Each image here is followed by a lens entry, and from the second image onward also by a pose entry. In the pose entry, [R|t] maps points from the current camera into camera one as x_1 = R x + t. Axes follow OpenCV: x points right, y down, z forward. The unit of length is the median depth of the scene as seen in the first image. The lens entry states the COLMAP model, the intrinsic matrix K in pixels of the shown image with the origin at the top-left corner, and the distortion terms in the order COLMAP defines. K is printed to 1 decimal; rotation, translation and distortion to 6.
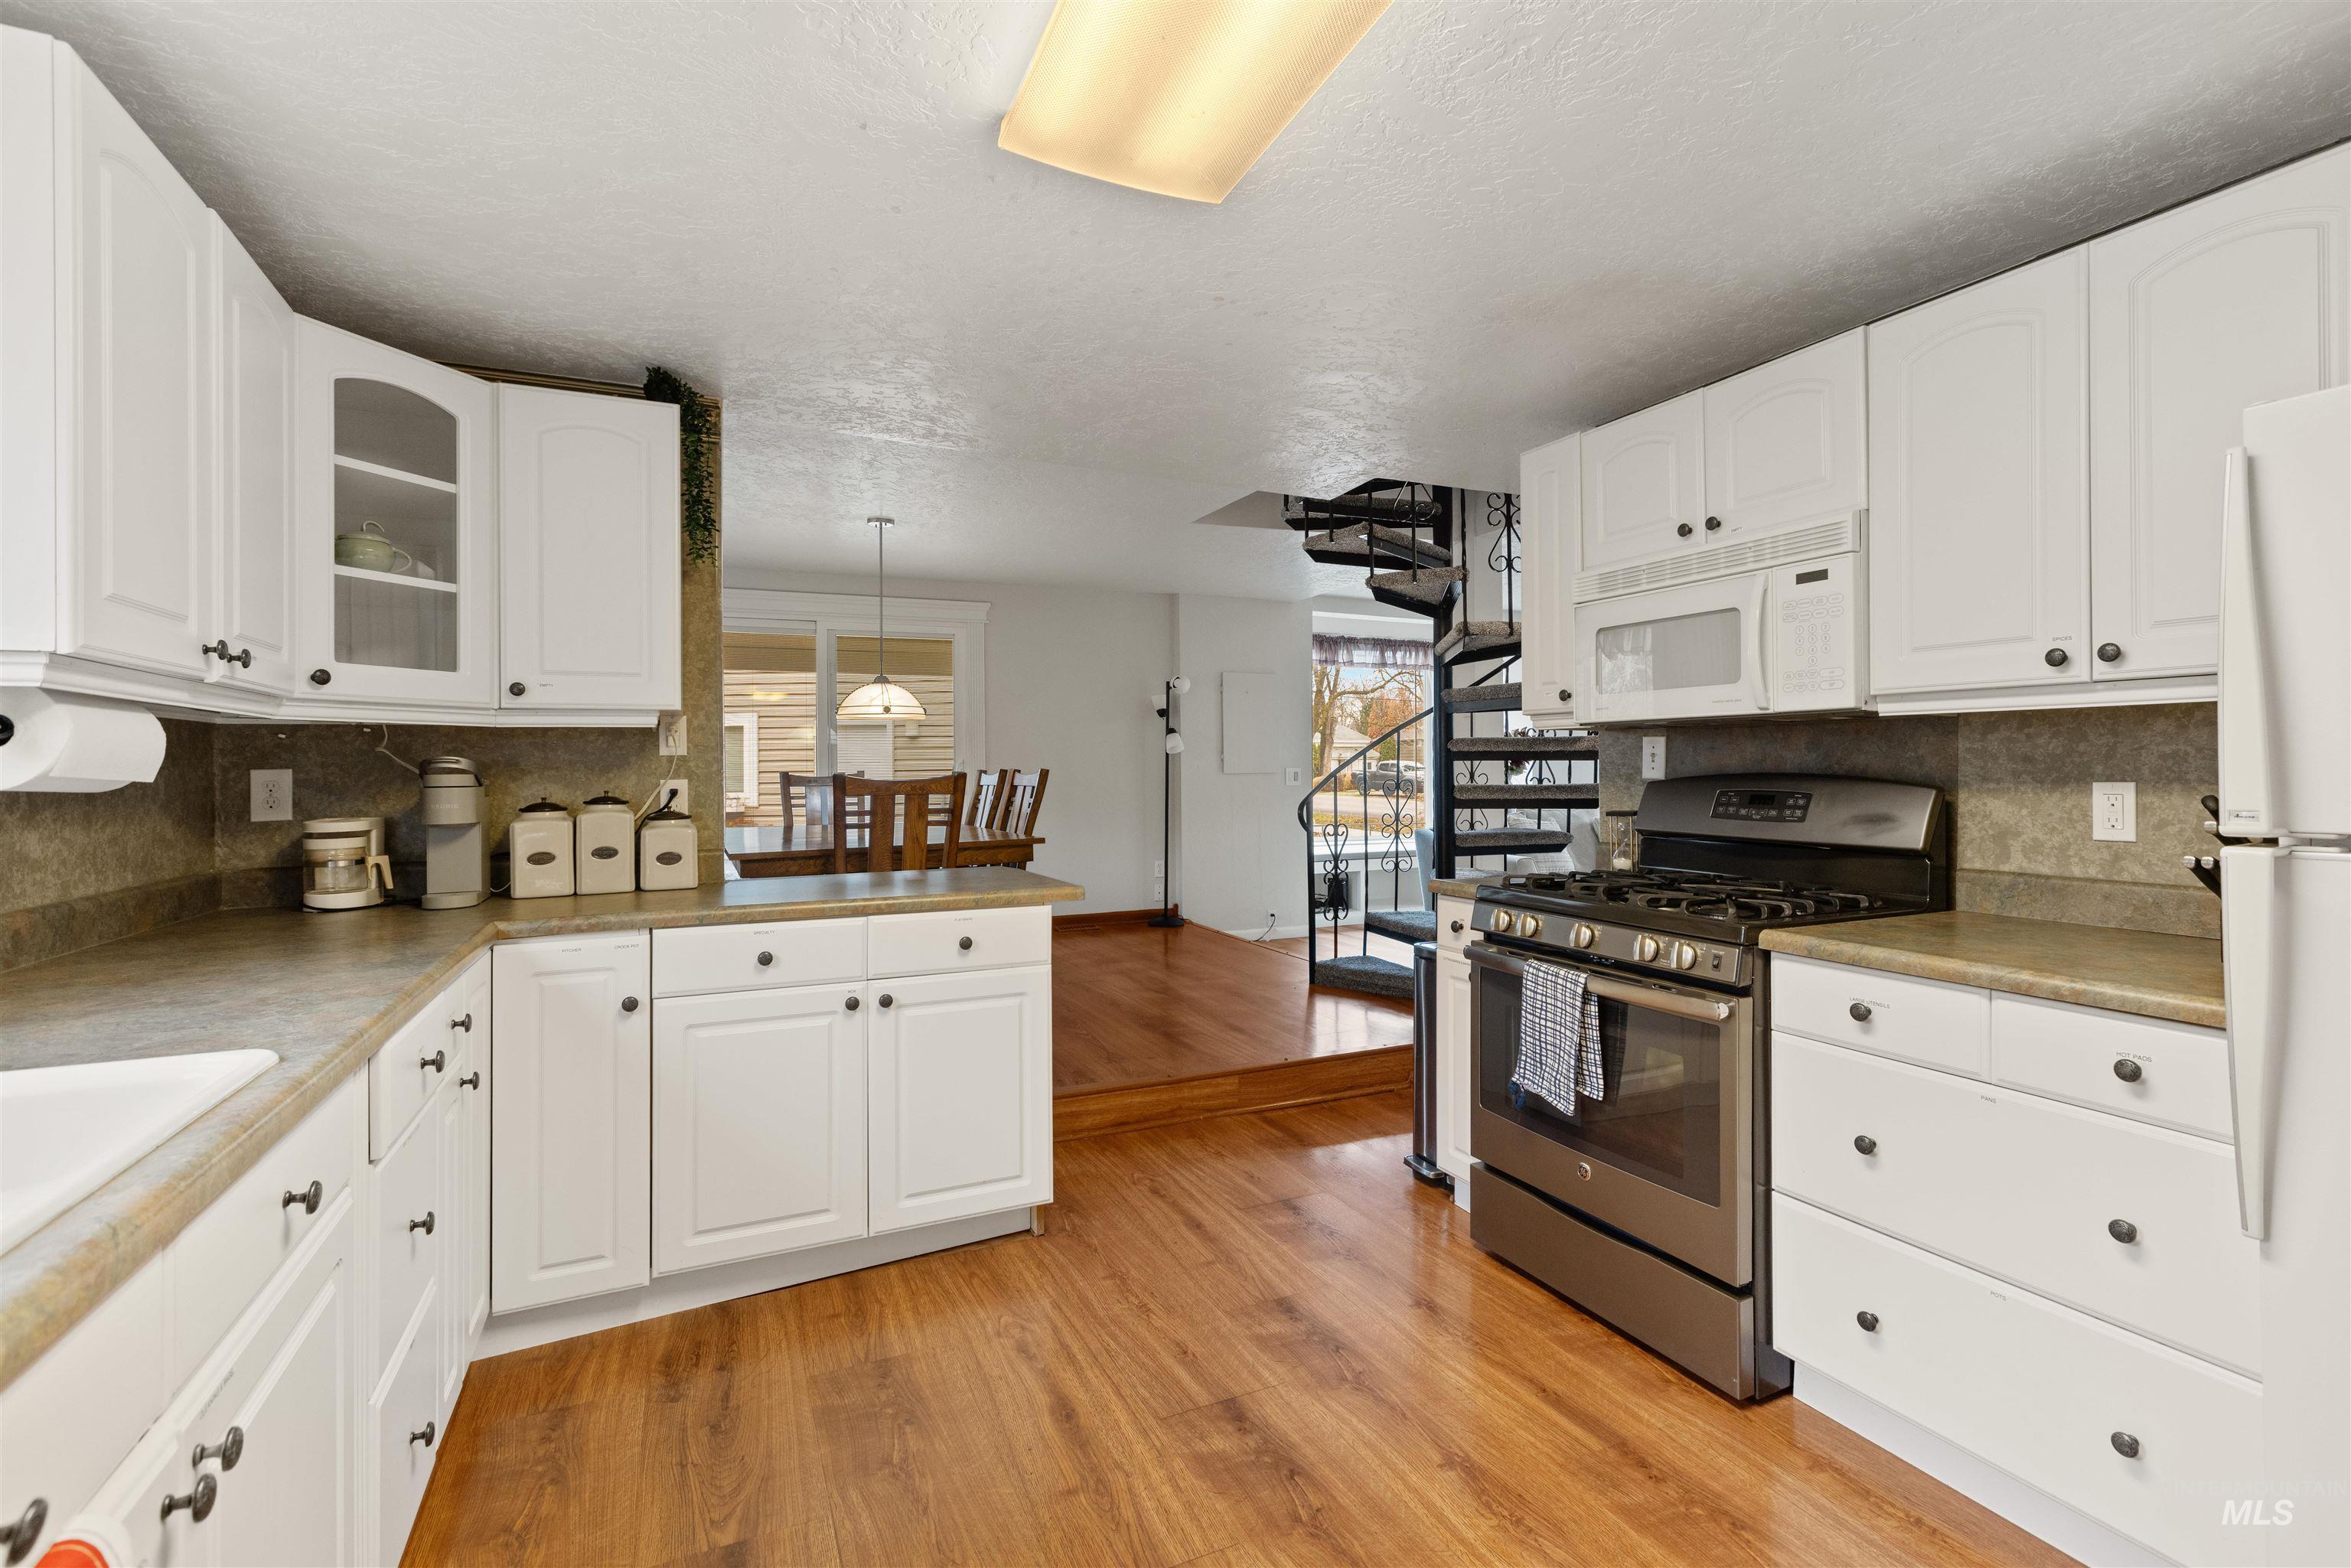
lens RADIAL K [[1067.7, 0, 1178.3], [0, 1067.7, 775.1], [0, 0, 1]] dist [-0.000887, 0.000039]
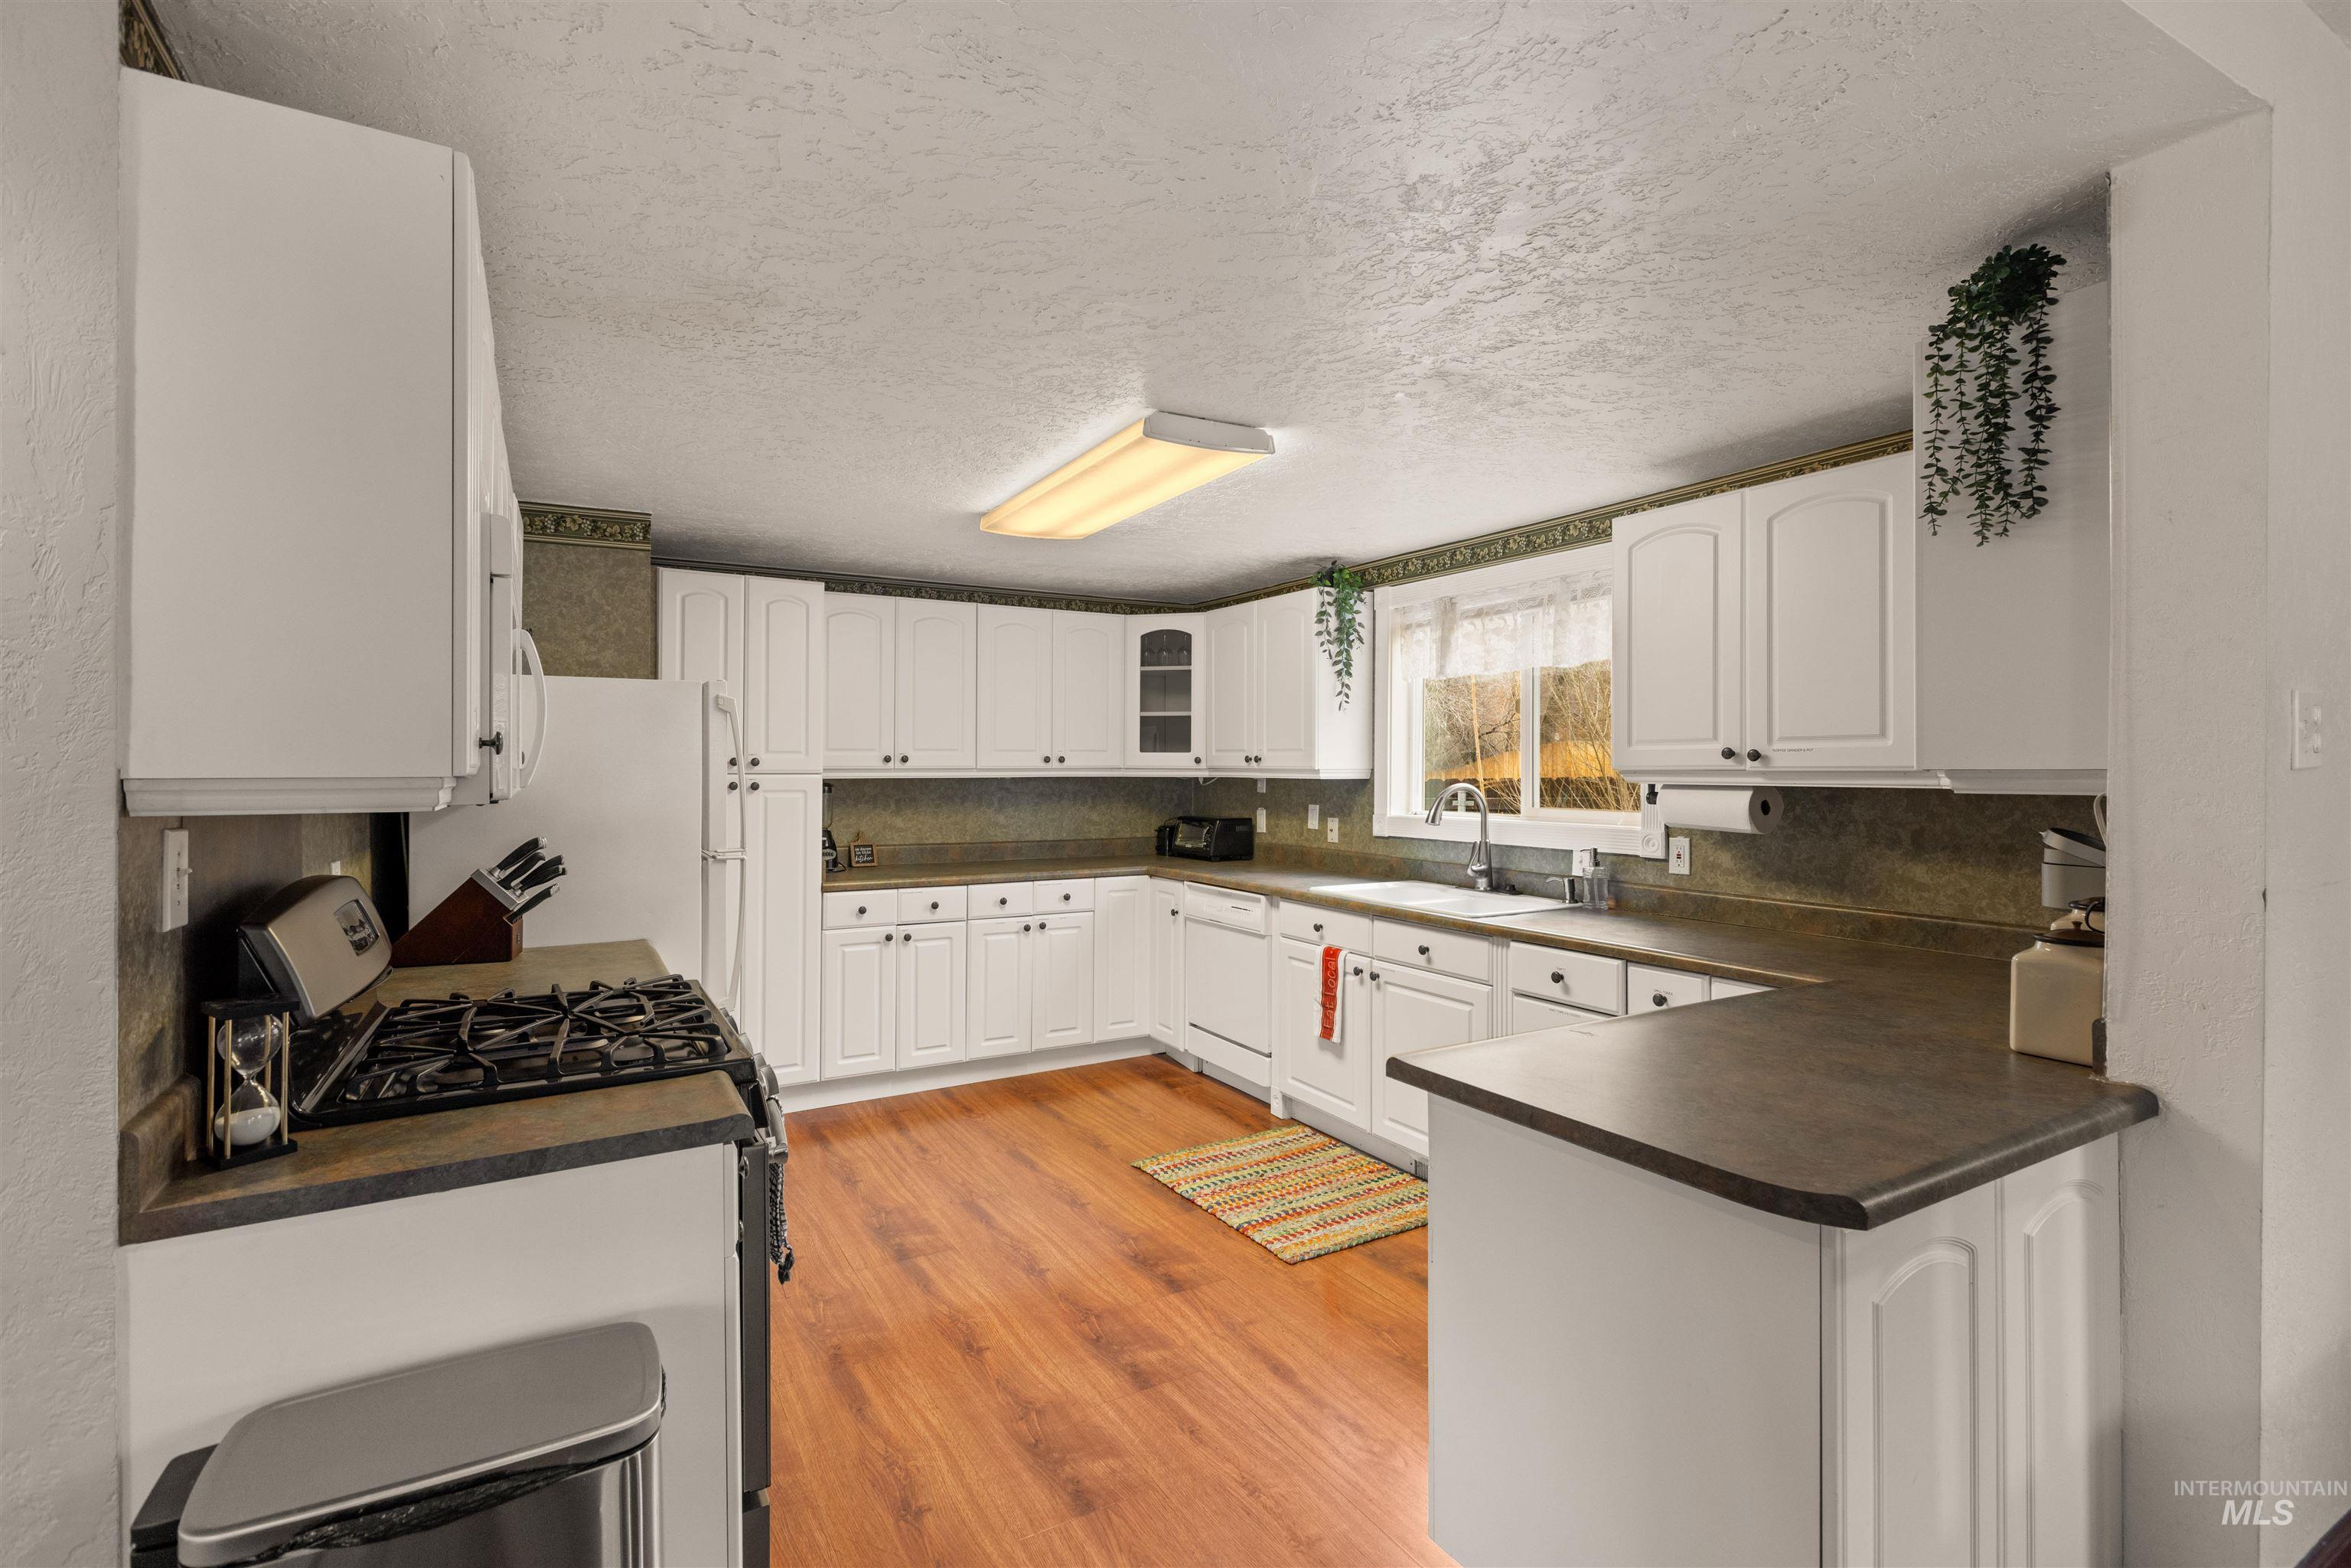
lens RADIAL K [[1067.7, 0, 1172.2], [0, 1067.7, 769.6], [0, 0, 1]] dist [-0.000887, 0.000039]
pose [[-0.994927, 0.007090, -0.100348, 0.132650], [0.006871, 0.999973, 0.002523, -0.085309], [0.100363, 0.001821, -0.994949, 2.202650]]
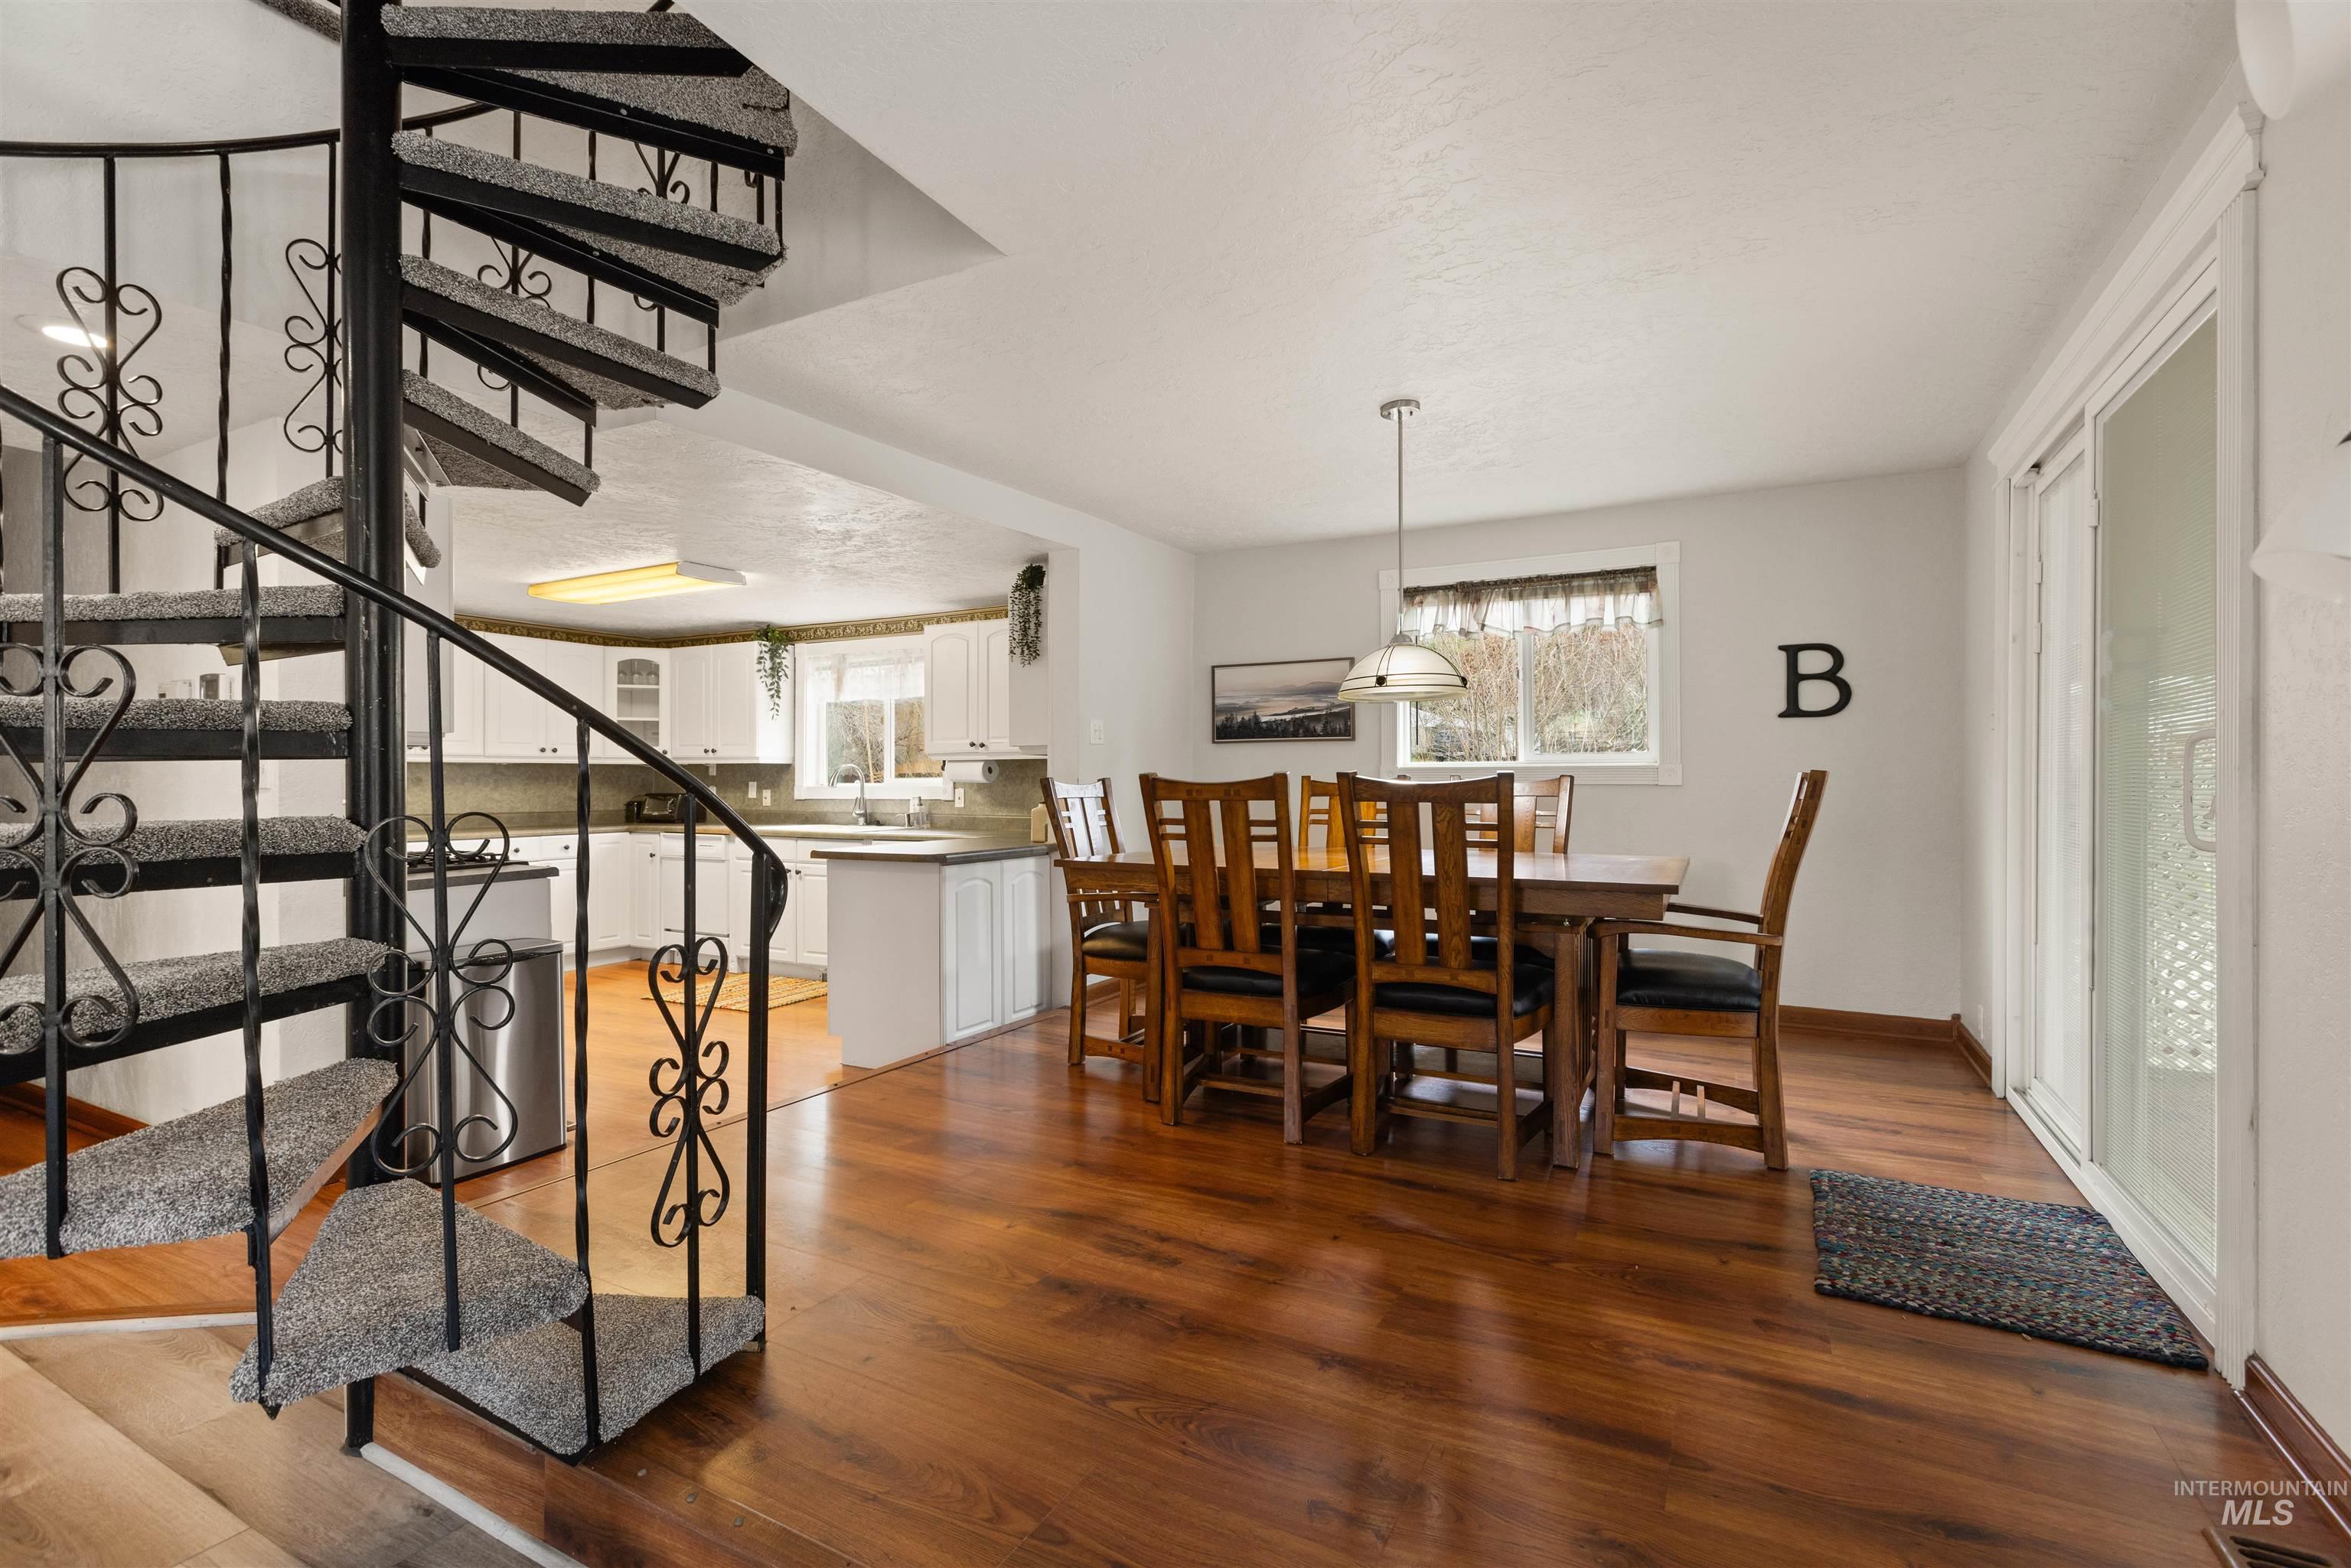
lens RADIAL K [[1067.7, 0, 1174.1], [0, 1067.7, 784.4], [0, 0, 1]] dist [-0.000887, 0.000039]
pose [[-0.800423, 0.009293, -0.599363, 0.579933], [0.007612, 0.999957, 0.005339, -0.001535], [0.599387, -0.000289, -0.800460, 3.537214]]
